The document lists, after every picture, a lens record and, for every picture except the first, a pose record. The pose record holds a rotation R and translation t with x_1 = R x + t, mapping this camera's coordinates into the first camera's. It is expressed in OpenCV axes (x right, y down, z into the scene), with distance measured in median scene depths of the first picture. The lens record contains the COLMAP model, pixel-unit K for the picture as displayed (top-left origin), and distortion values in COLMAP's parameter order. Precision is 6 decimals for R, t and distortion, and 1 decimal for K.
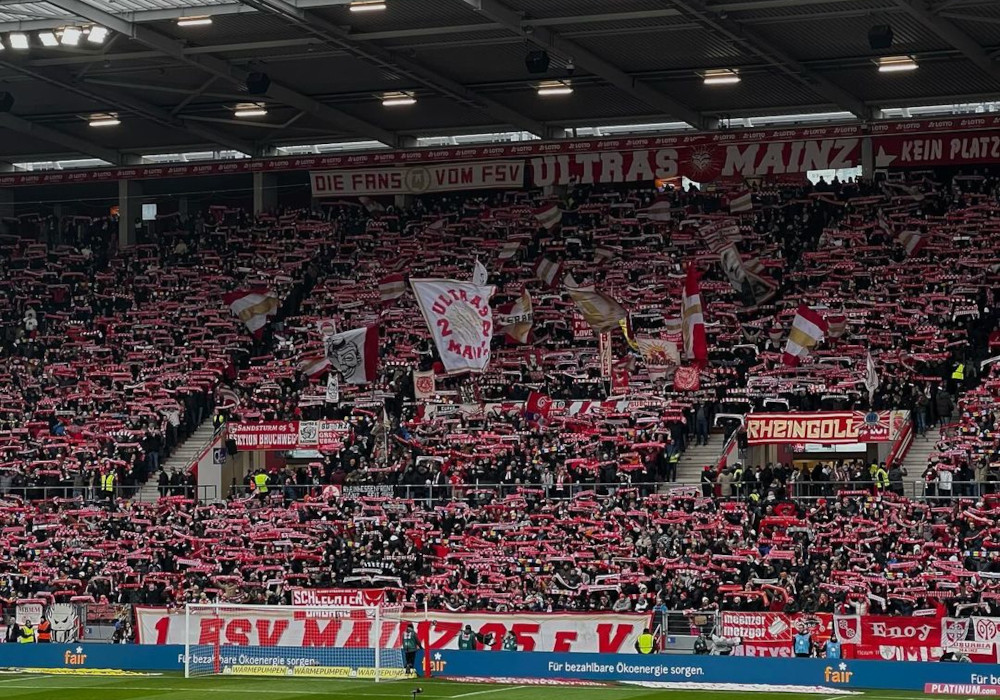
lens RADIAL K [[2884.3, 0, 495.2], [0, 2884.3, 324.1], [0, 0, 1]] dist [-0.396647, 11.969369]
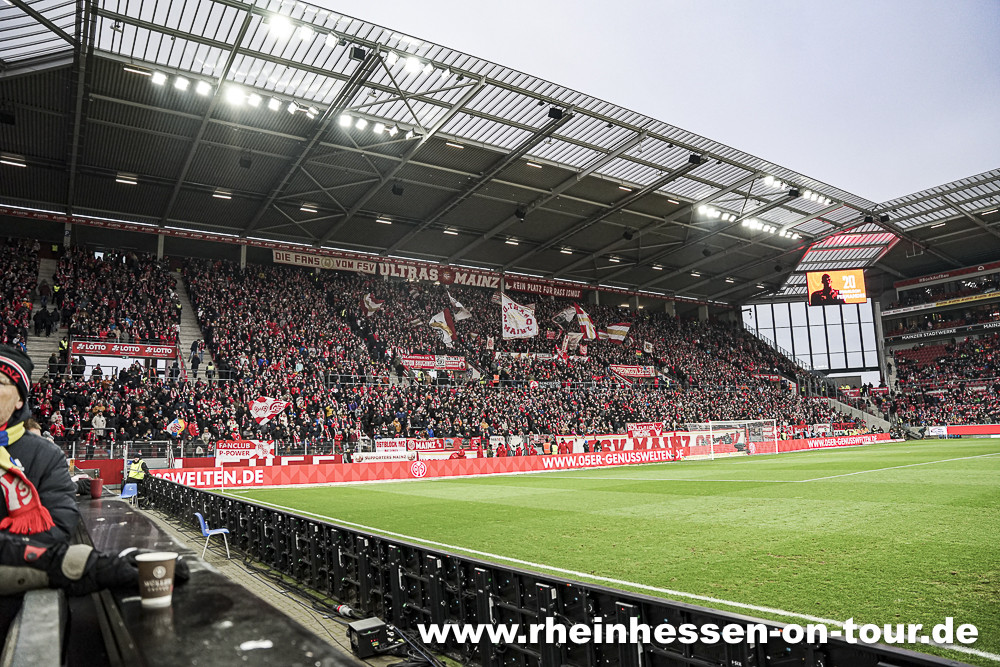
lens RADIAL K [[681.2, 0, 500.0], [0, 681.2, 333.5], [0, 0, 1]] dist [-0.187369, 0.193480]
pose [[0.508467, 0.127850, 0.851537, -0.416492], [-0.018752, 0.990326, -0.137491, 0.076771], [-0.860877, 0.053942, 0.505945, 0.664839]]
